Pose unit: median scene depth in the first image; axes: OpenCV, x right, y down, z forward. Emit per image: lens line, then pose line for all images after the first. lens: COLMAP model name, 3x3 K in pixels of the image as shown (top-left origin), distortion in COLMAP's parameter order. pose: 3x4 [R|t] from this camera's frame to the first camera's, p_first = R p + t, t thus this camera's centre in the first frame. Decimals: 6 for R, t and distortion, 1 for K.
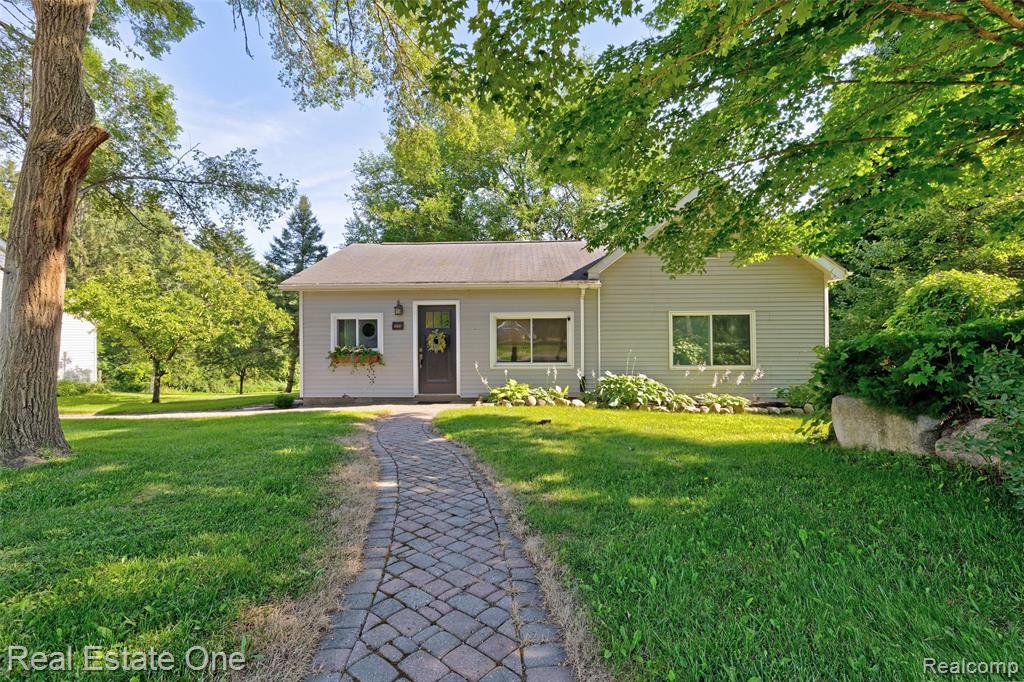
lens RADIAL K [[428.6, 0, 512.0], [0, 428.6, 341.0], [0, 0, 1]] dist [-0.002494, 0.000026]
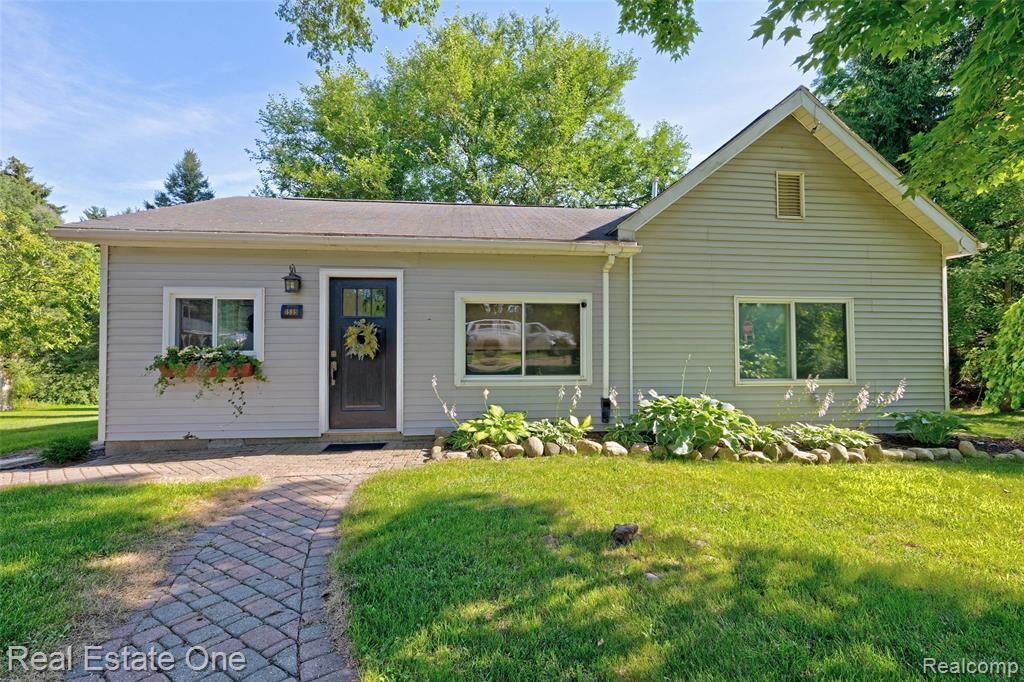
lens RADIAL K [[428.6, 0, 512.0], [0, 428.6, 341.0], [0, 0, 1]] dist [-0.002494, 0.000026]
pose [[0.990077, 0.008013, 0.140295, -0.056884], [-0.006436, 0.999911, -0.011687, 0.008663], [-0.140376, 0.010668, 0.990041, 0.404043]]
